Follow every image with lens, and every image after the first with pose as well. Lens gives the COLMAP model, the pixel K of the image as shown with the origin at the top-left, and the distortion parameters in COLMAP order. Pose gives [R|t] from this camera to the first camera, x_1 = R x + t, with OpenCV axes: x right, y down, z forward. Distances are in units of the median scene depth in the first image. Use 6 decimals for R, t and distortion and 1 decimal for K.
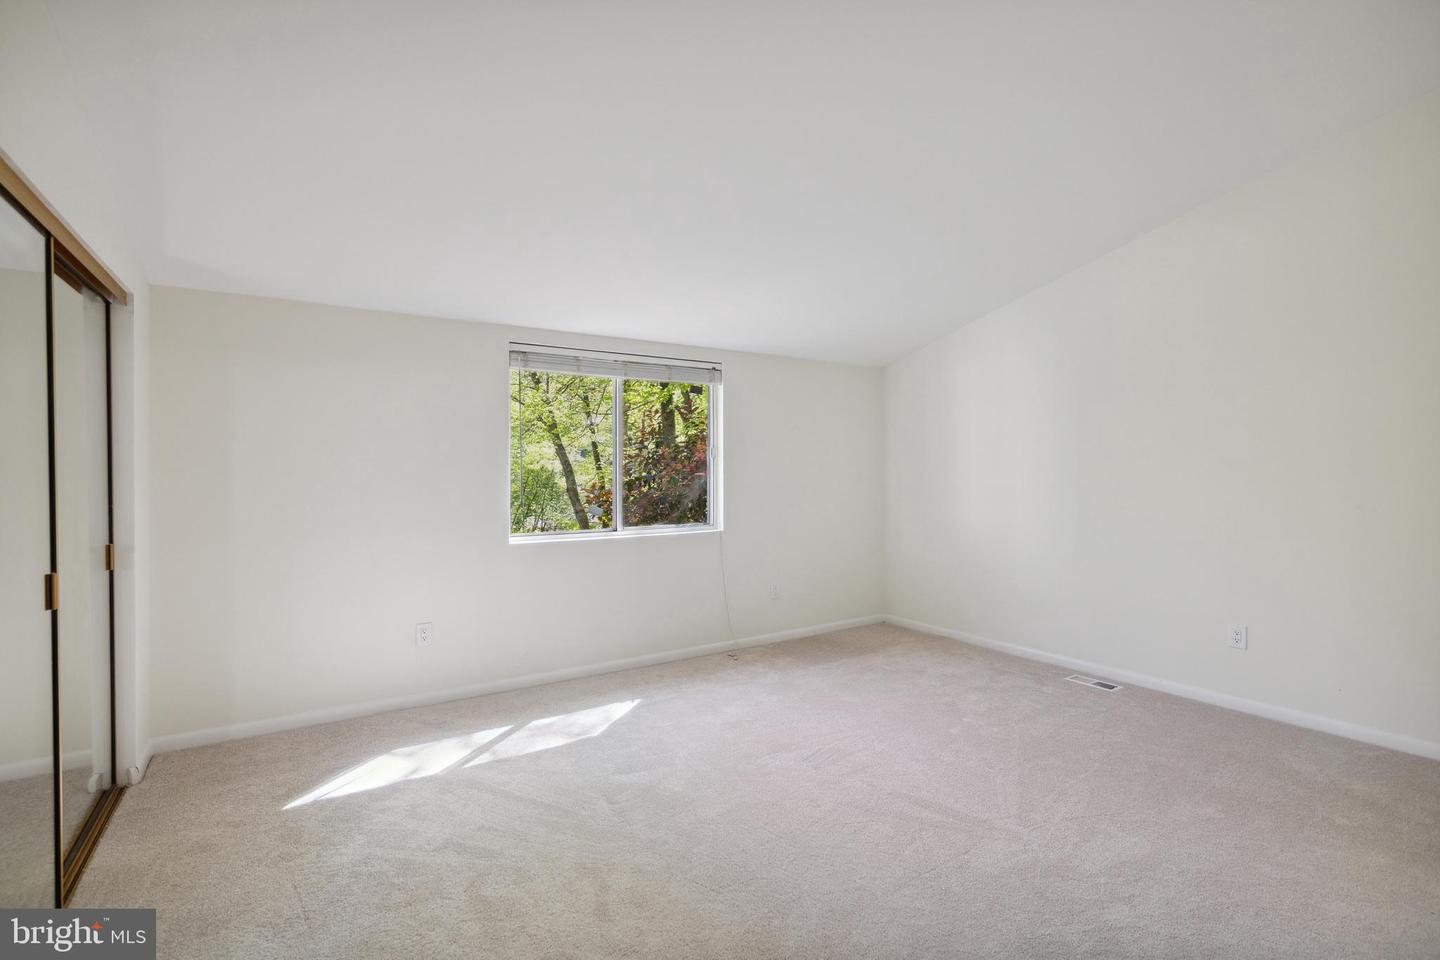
lens RADIAL K [[653.7, 0, 729.5], [0, 653.7, 479.6], [0, 0, 1]] dist [0.000520, -0.000458]
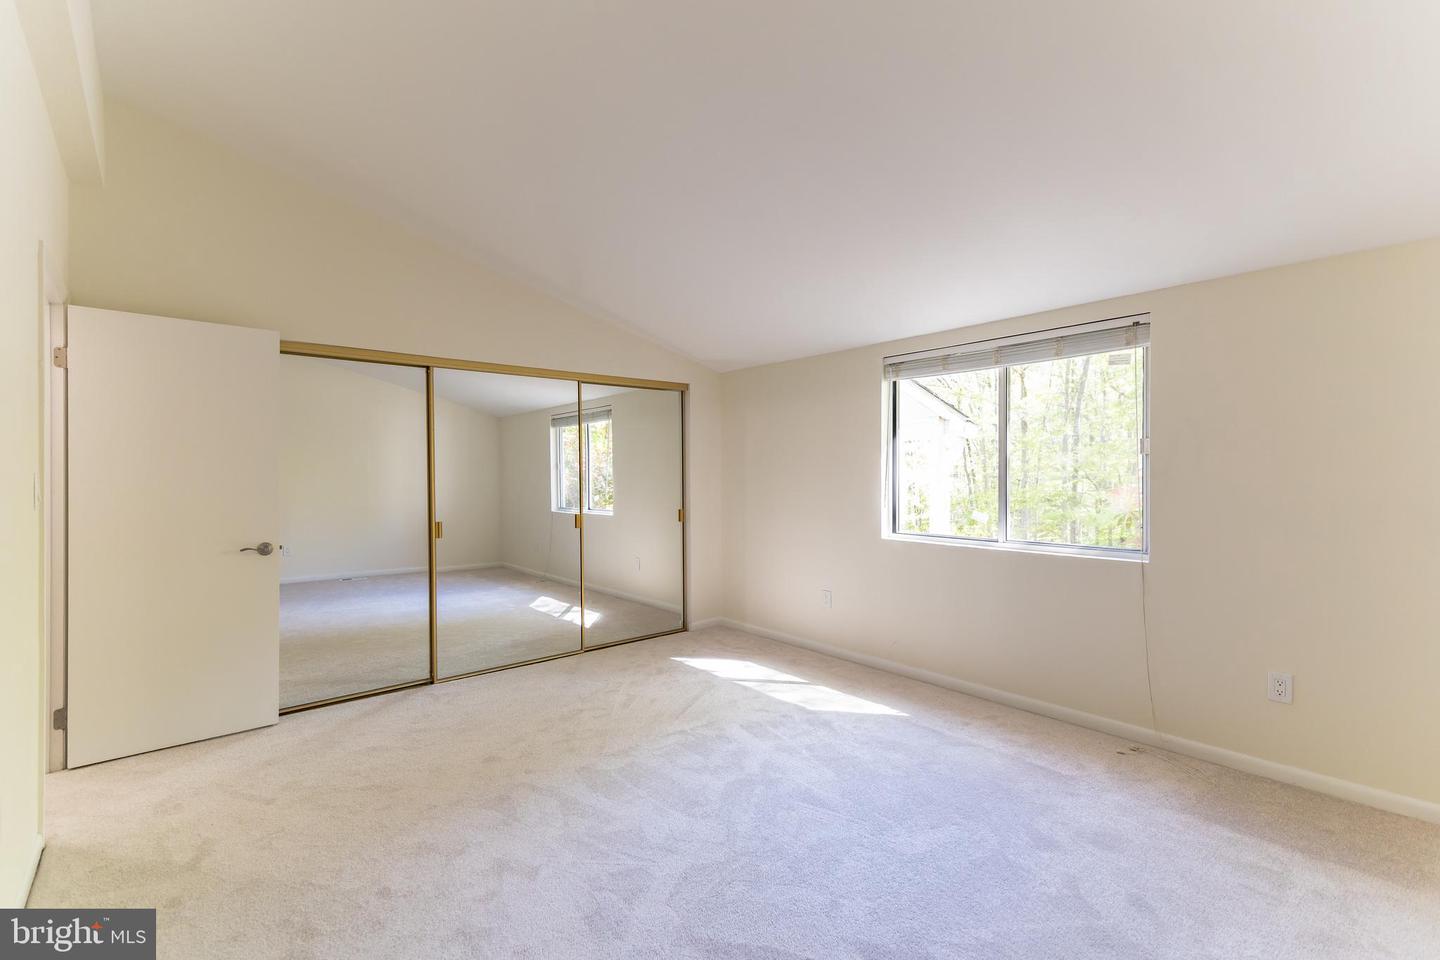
lens RADIAL K [[653.7, 0, 730.3], [0, 653.7, 477.3], [0, 0, 1]] dist [0.000520, -0.000458]
pose [[0.117089, 0.012510, -0.993043, 0.890826], [-0.007070, 0.999906, 0.011763, -0.020369], [0.993096, 0.005643, 0.117166, 0.730193]]
